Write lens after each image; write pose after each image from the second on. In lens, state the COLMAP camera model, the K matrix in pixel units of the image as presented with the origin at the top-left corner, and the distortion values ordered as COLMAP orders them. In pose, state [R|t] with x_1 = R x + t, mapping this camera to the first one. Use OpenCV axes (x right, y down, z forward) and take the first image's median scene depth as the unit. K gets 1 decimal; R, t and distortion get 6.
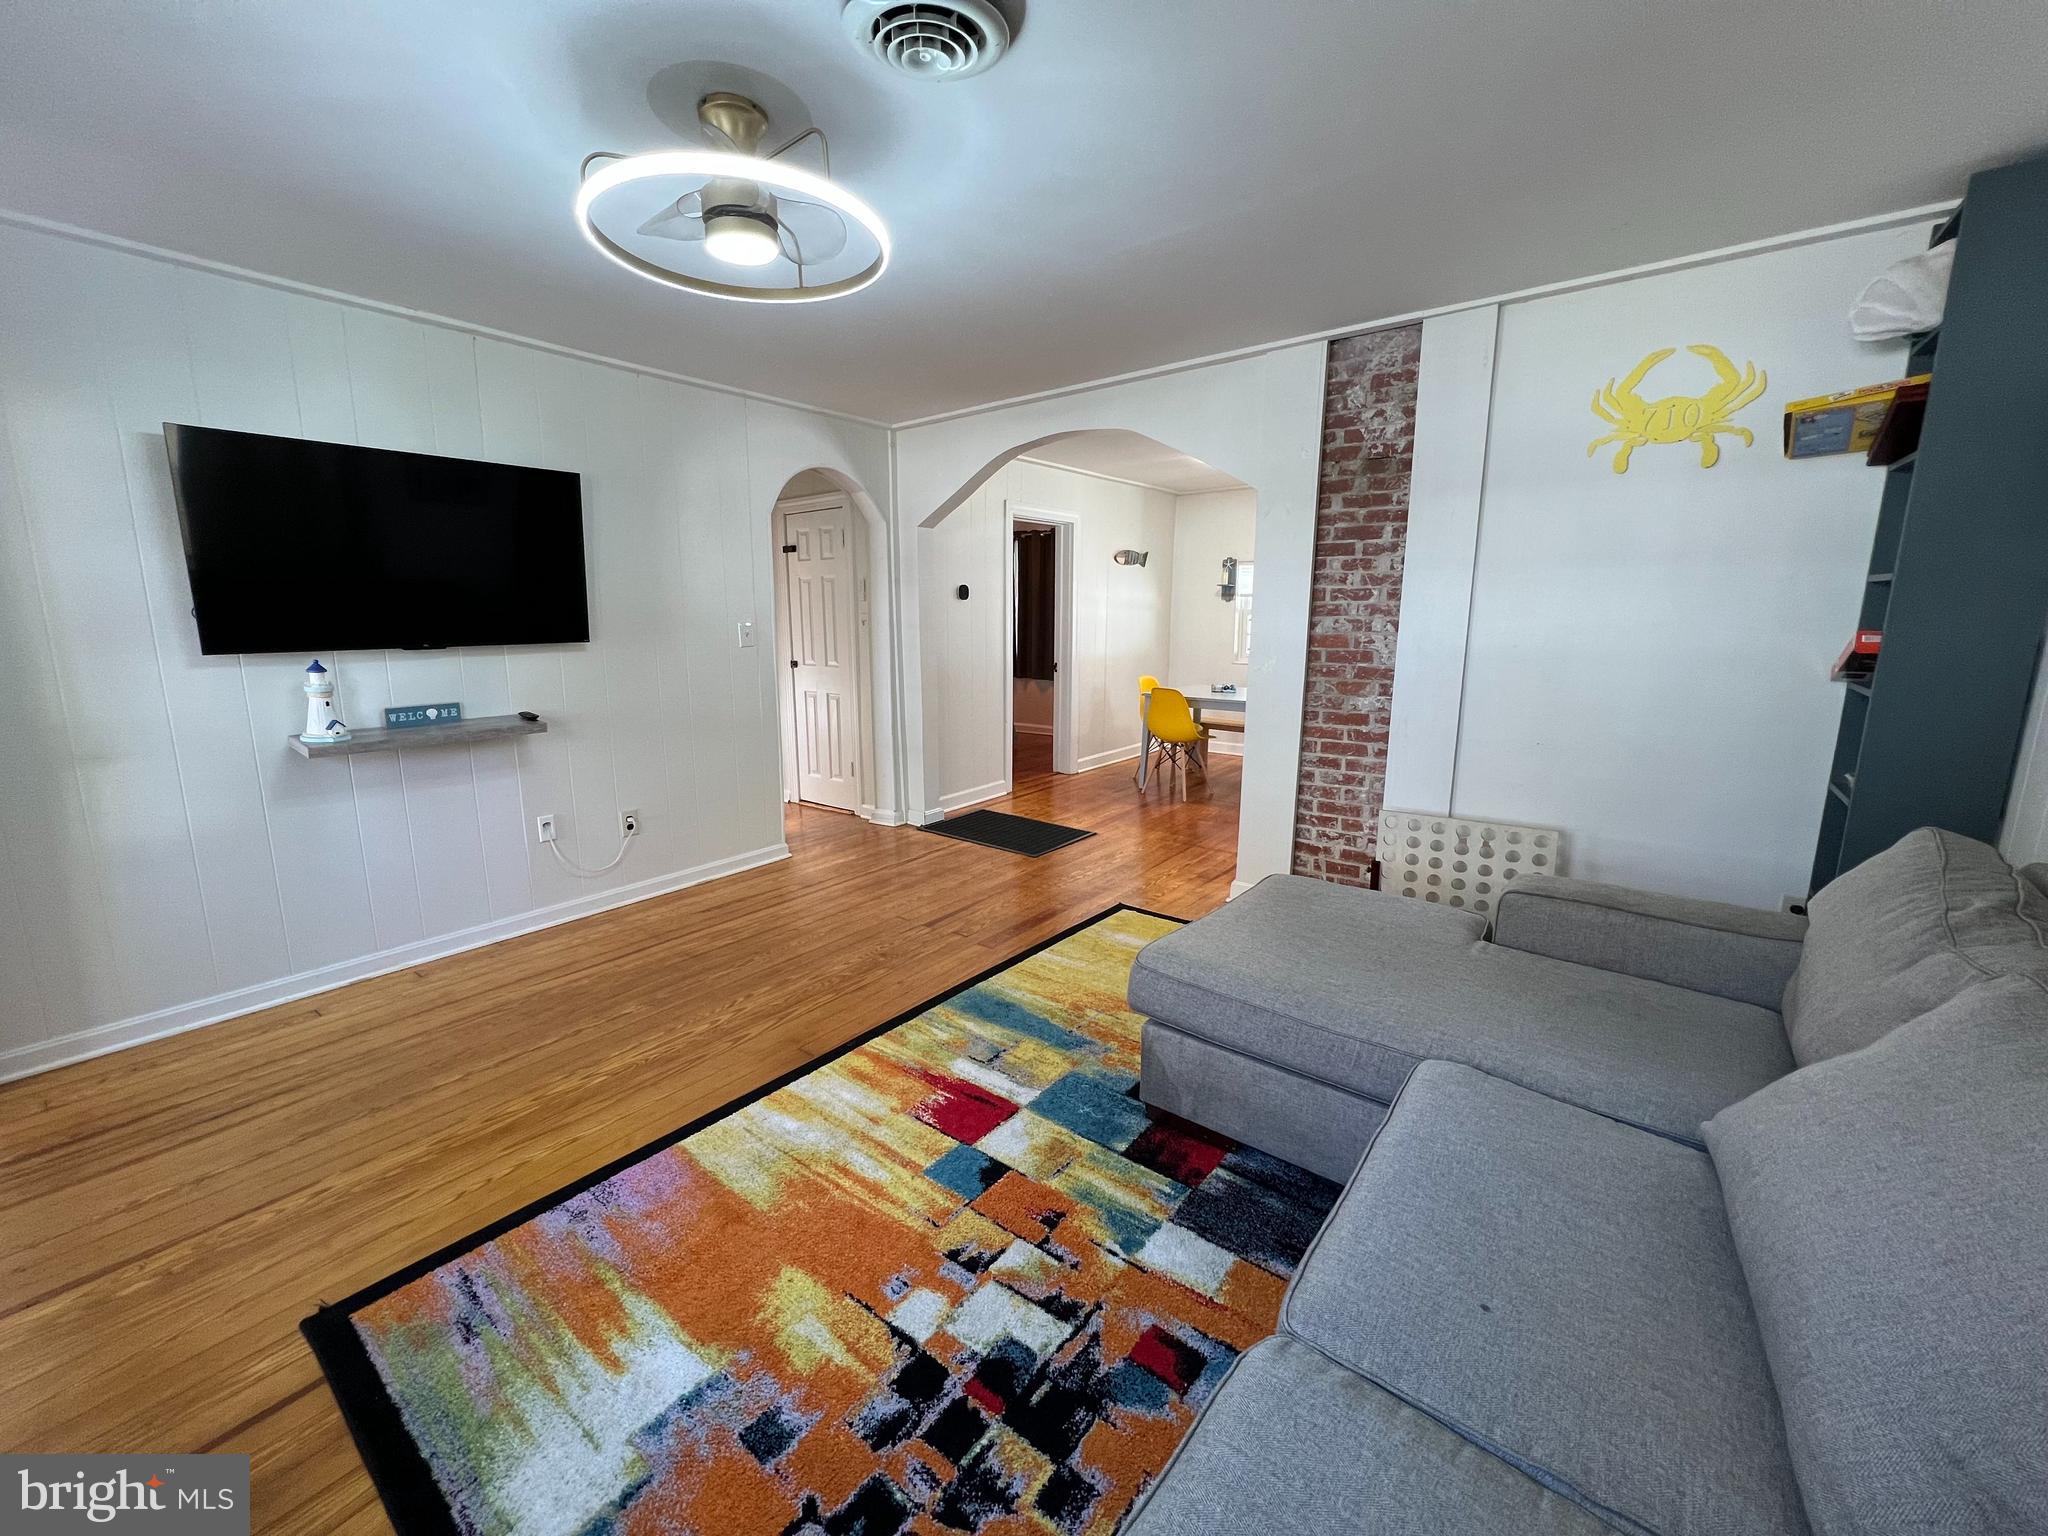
lens RADIAL K [[822.8, 0, 1015.7], [0, 822.8, 760.6], [0, 0, 1]] dist [-0.000345, 0.000589]
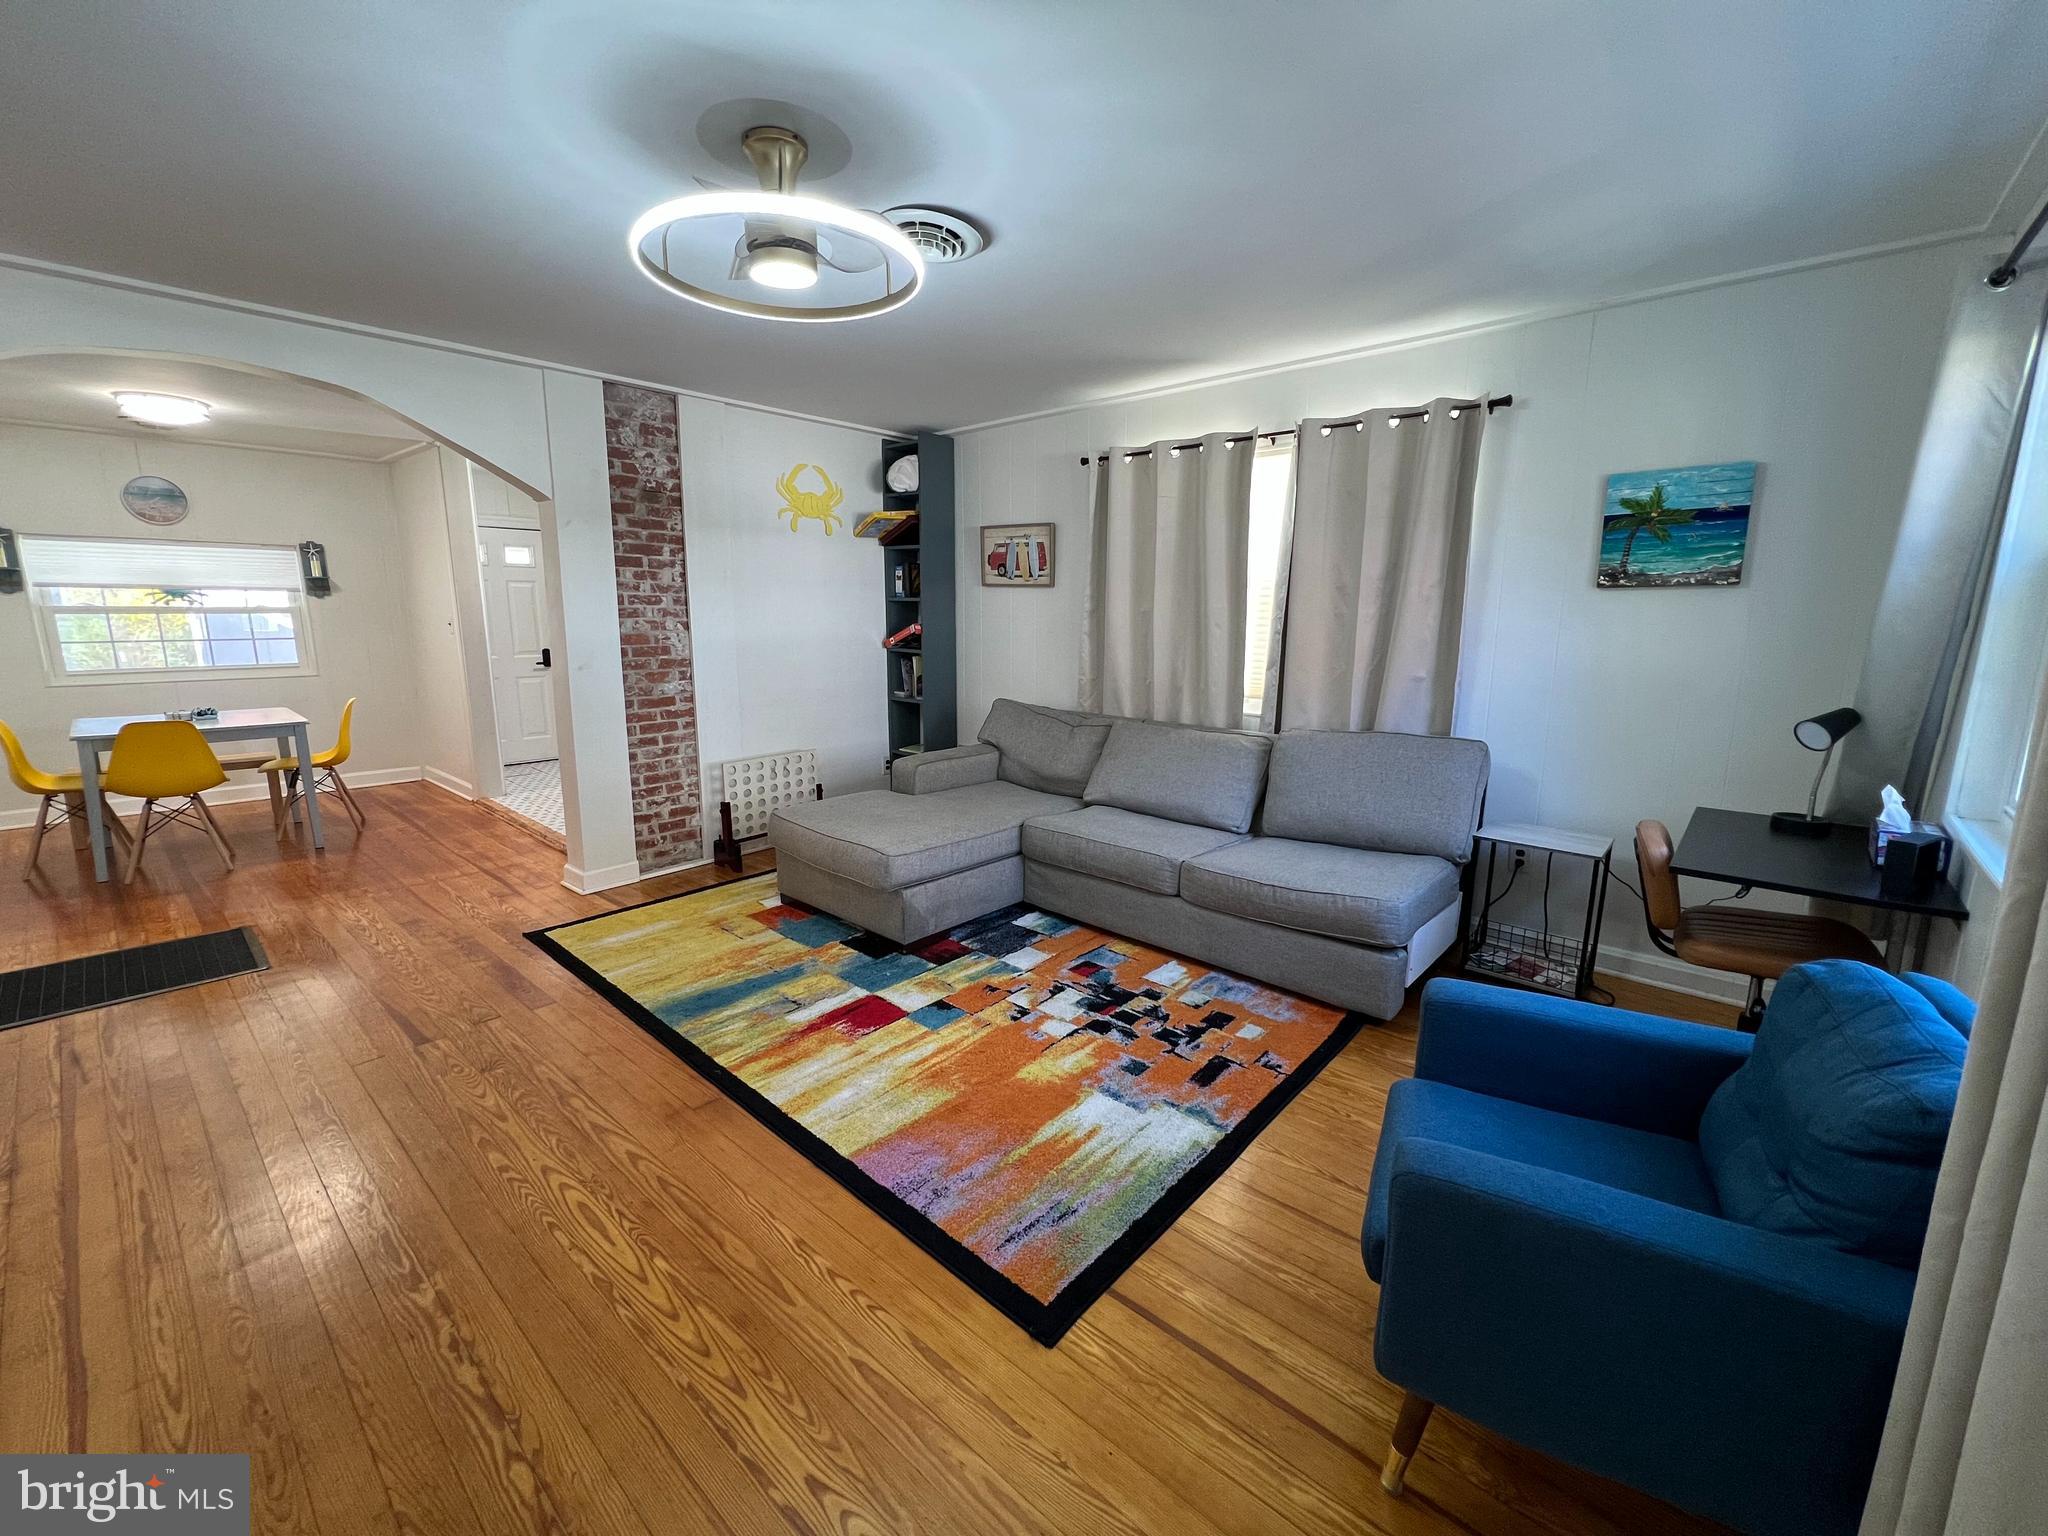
lens RADIAL K [[822.8, 0, 1026.0], [0, 822.8, 762.9], [0, 0, 1]] dist [-0.000345, 0.000589]
pose [[0.055730, -0.180508, 0.981993, -1.141213], [0.171395, 0.970652, 0.168696, -0.111717], [-0.983625, 0.158907, 0.085032, 0.555184]]
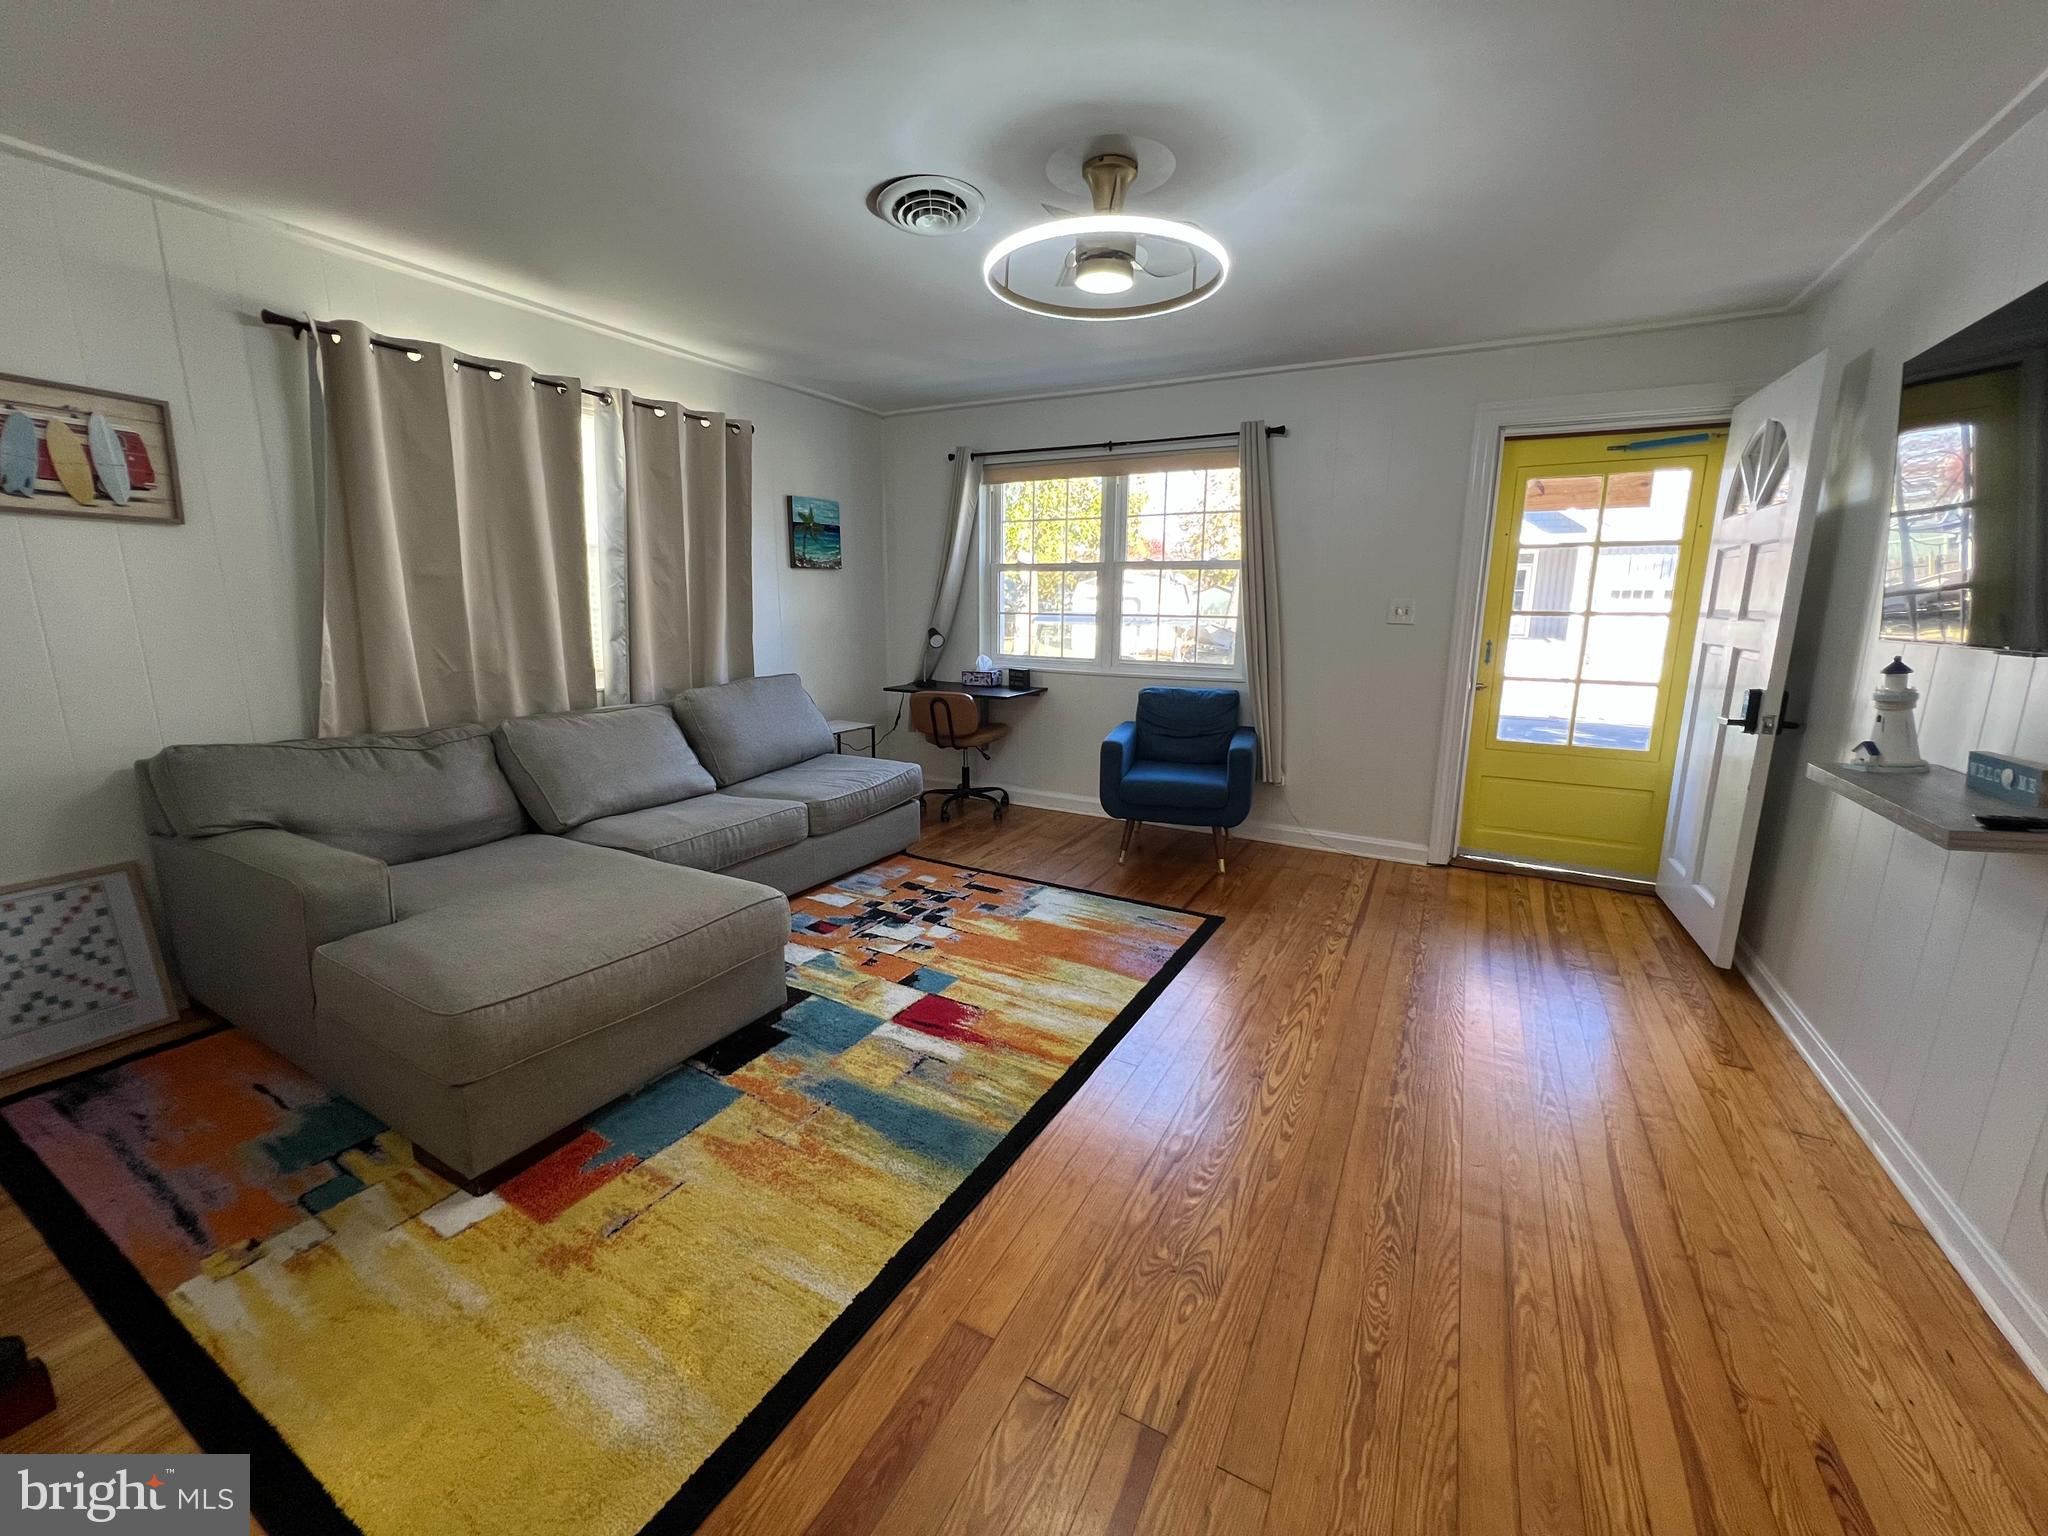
lens RADIAL K [[822.8, 0, 1018.7], [0, 822.8, 762.0], [0, 0, 1]] dist [-0.000345, 0.000589]
pose [[-0.987157, 0.026332, -0.157571, 0.000651], [-0.033368, 0.930582, 0.364560, -0.315431], [0.156232, 0.365136, -0.917751, 1.838562]]
